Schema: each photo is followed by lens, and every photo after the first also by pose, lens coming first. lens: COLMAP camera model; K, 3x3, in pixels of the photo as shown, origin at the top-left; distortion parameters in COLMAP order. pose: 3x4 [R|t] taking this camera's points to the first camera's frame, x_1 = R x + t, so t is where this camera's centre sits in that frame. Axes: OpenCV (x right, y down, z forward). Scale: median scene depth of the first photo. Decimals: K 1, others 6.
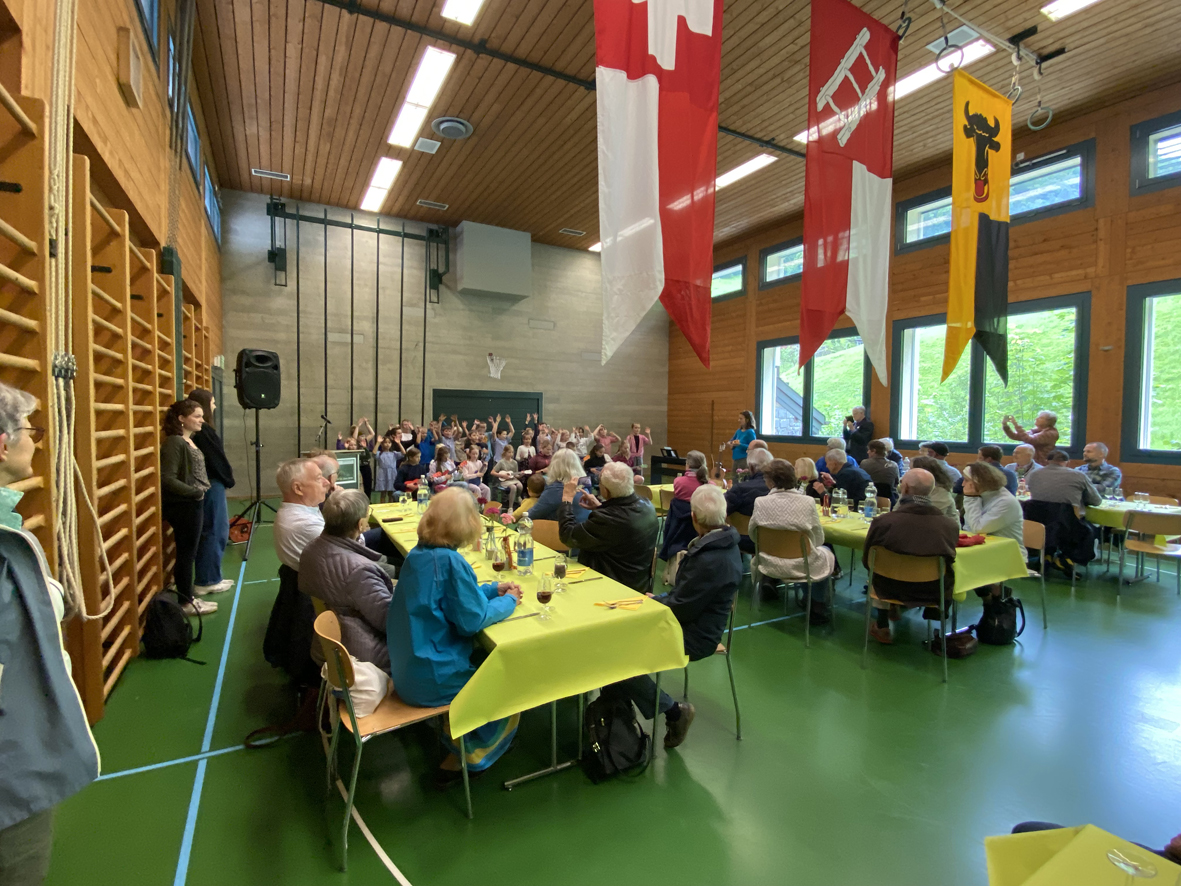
lens RADIAL K [[550.0, 0, 589.1], [0, 550.0, 446.6], [0, 0, 1]] dist [0.018024, -0.019373]
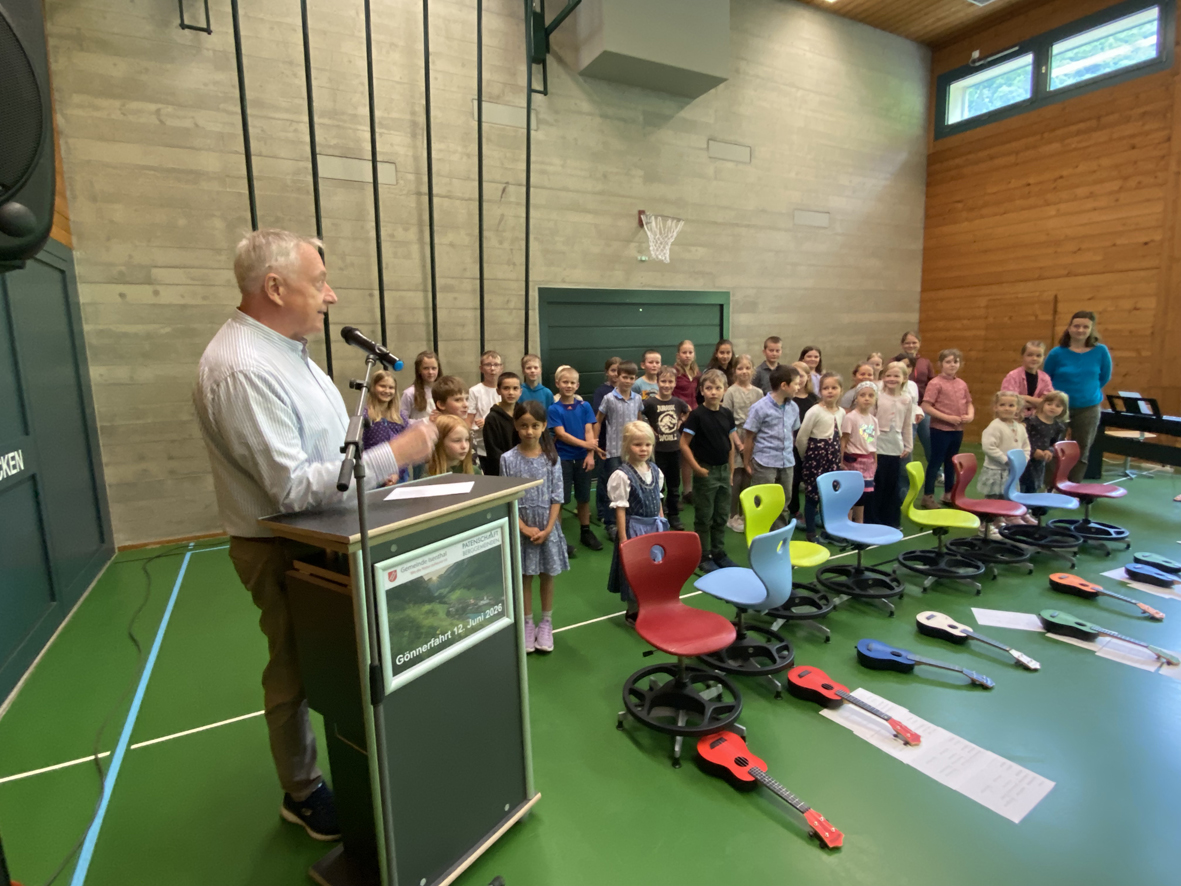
lens RADIAL K [[607.4, 0, 570.5], [0, 607.4, 440.2], [0, 0, 1]] dist [-0.000720, -0.000220]
pose [[0.999206, -0.027279, -0.029034, -0.237856], [0.030231, 0.993837, 0.106650, -0.027815], [0.025946, -0.107443, 0.993873, 0.454240]]
